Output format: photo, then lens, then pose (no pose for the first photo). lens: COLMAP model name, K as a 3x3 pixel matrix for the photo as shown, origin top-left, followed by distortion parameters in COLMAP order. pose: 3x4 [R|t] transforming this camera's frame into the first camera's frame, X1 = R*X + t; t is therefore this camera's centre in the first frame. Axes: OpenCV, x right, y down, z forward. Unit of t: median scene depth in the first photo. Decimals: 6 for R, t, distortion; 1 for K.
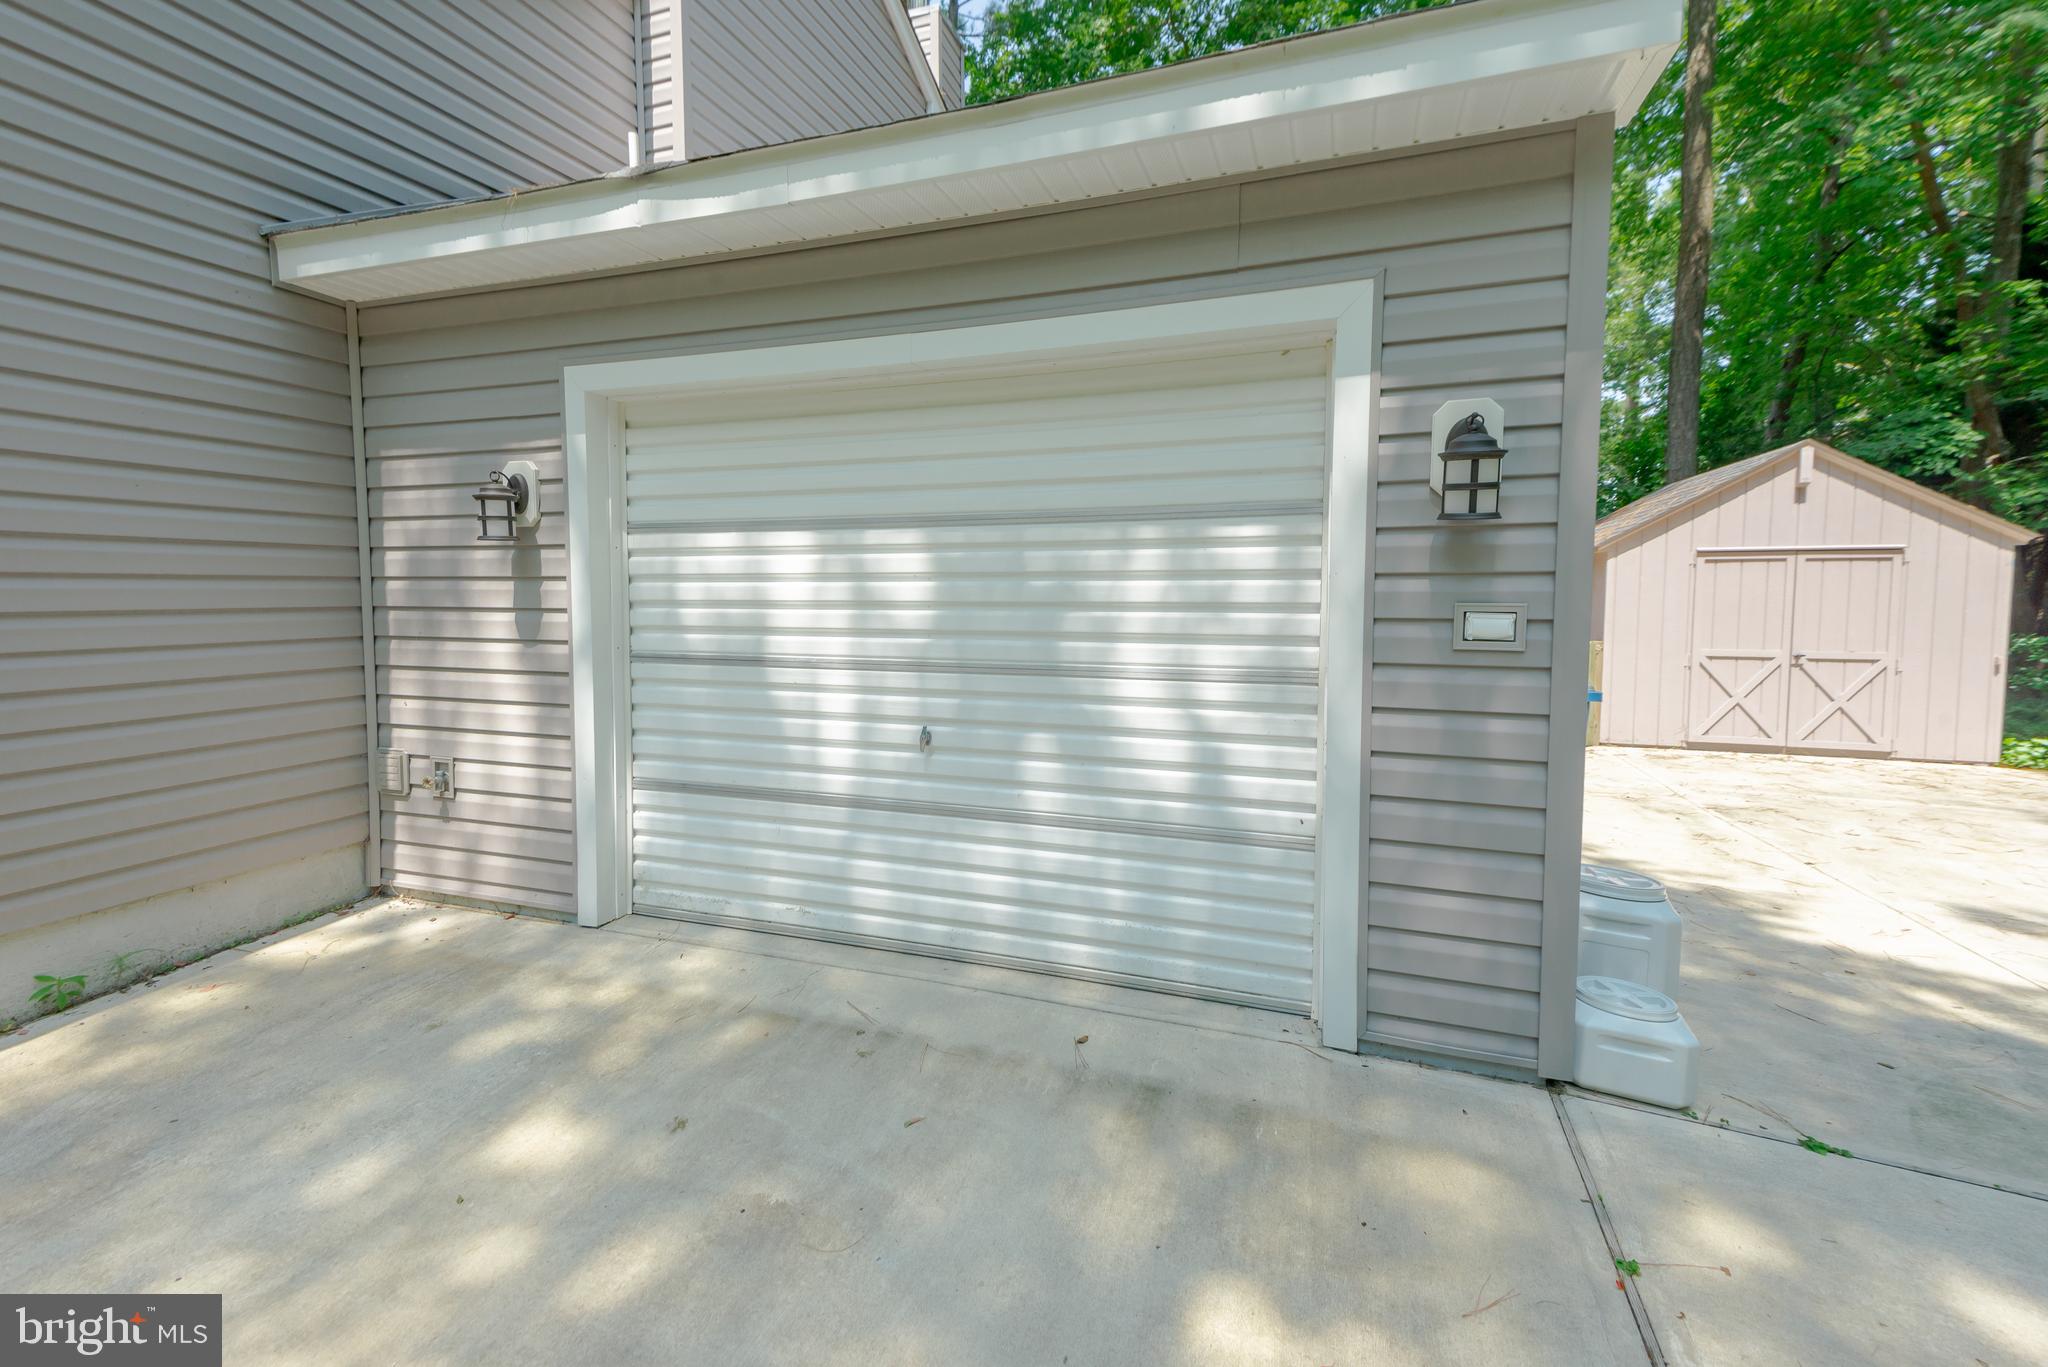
lens RADIAL K [[913.2, 0, 999.5], [0, 913.2, 652.4], [0, 0, 1]] dist [0.040295, -0.011921]
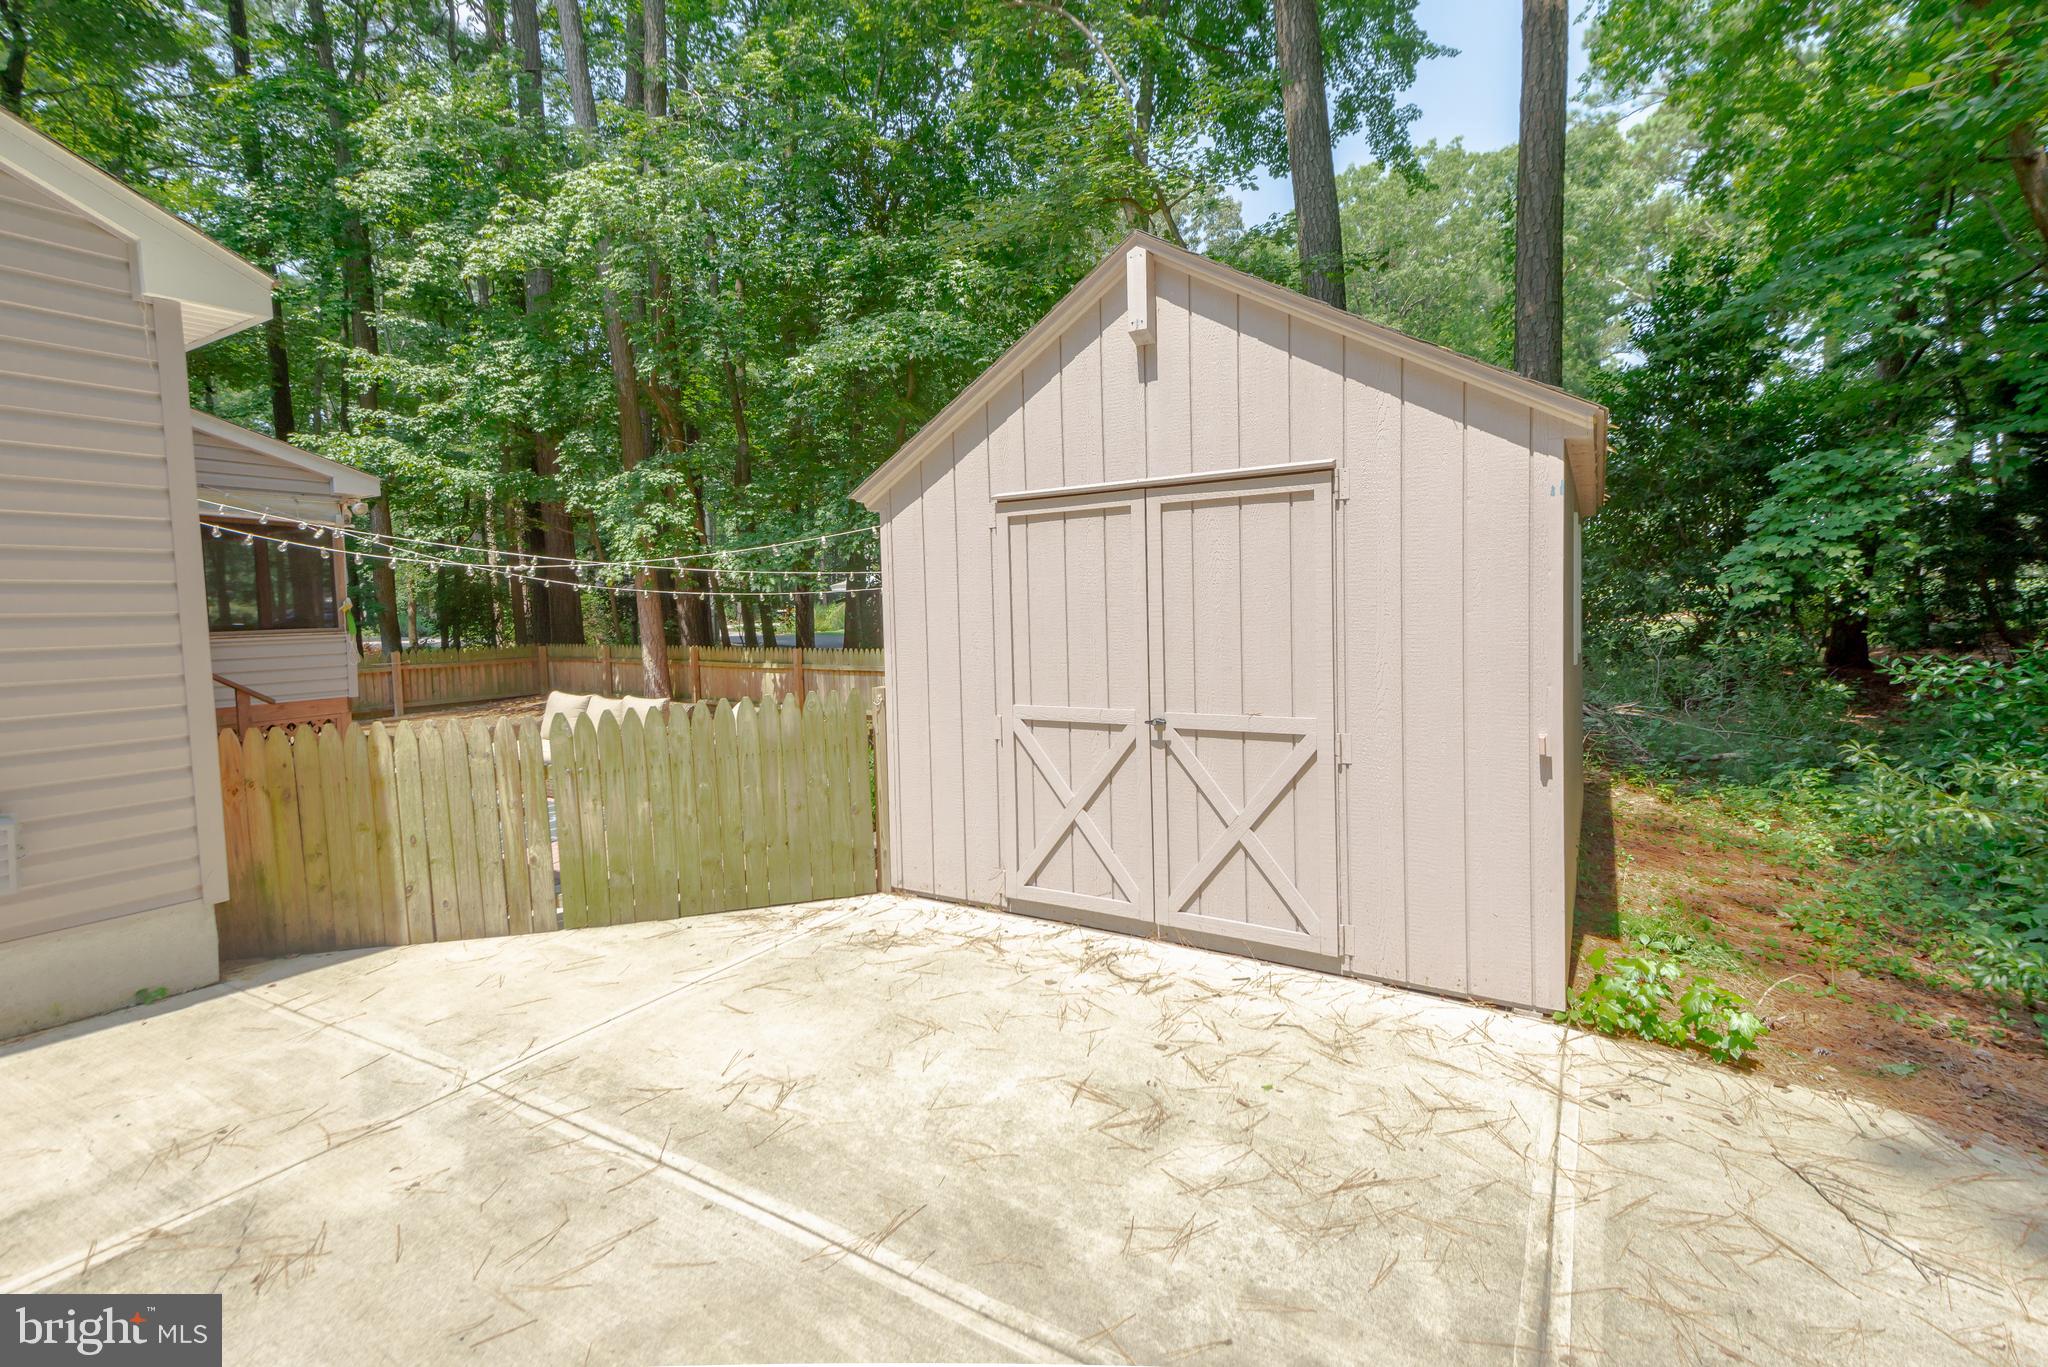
lens RADIAL K [[913.2, 0, 1051.6], [0, 913.2, 646.9], [0, 0, 1]] dist [0.040295, -0.011921]
pose [[0.982074, -0.015664, -0.187843, 2.084888], [0.012512, 0.999760, -0.017956, -0.059337], [0.188080, 0.015283, 0.982035, 1.318261]]
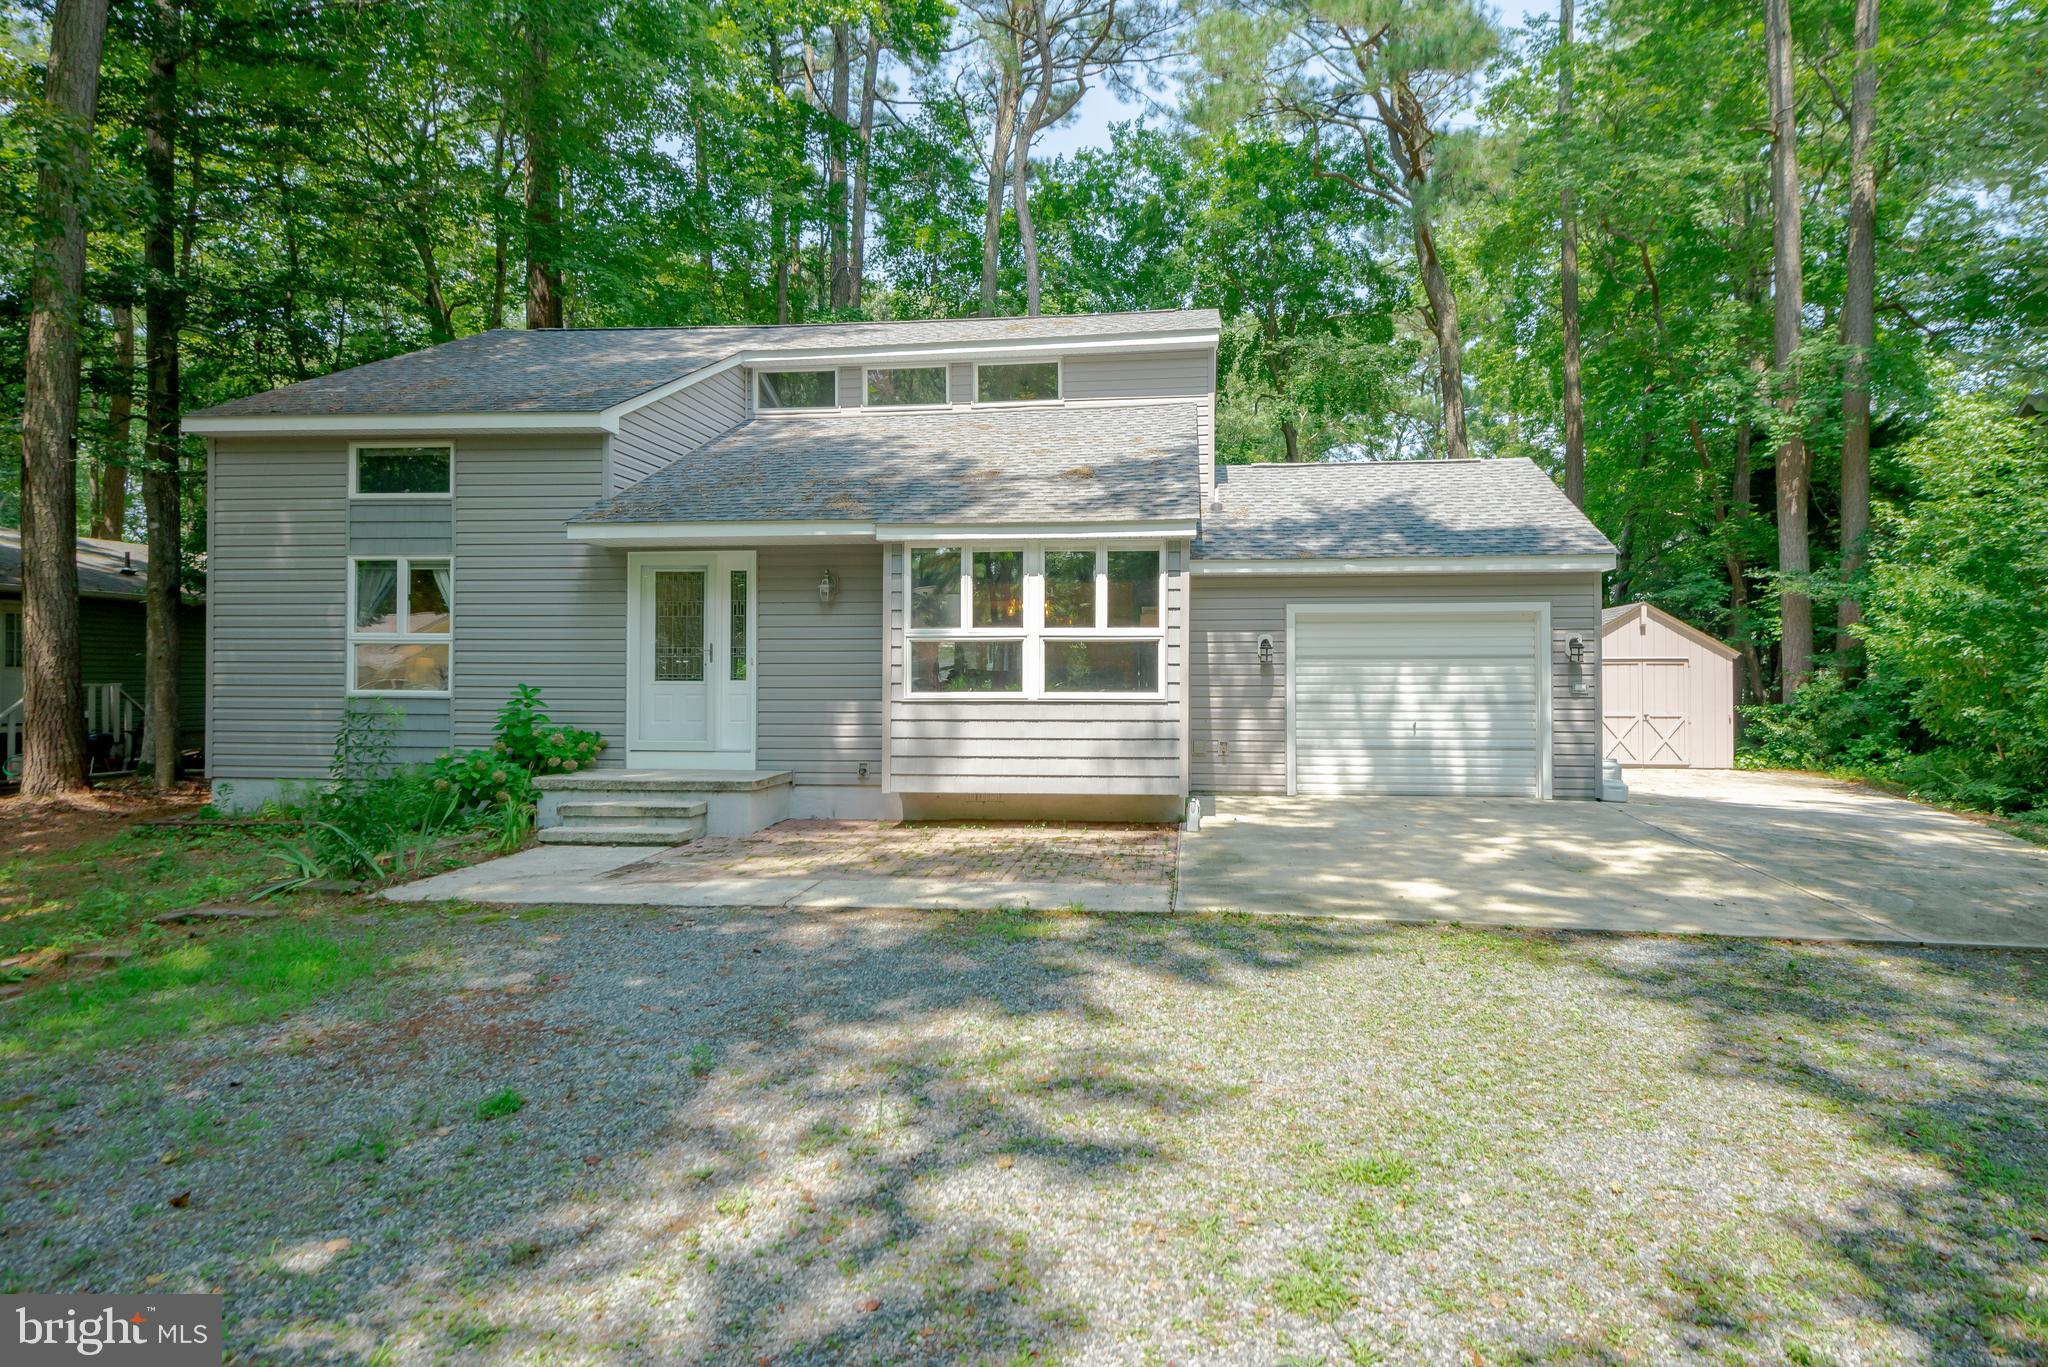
lens RADIAL K [[1136.4, 0, 1064.2], [0, 1136.4, 672.6], [0, 0, 1]] dist [0.011939, -0.012305]
pose [[0.973124, 0.003726, 0.230251, -1.914888], [0.012906, 0.997415, -0.070685, 0.153119], [-0.229920, 0.071757, 0.970561, -2.267325]]
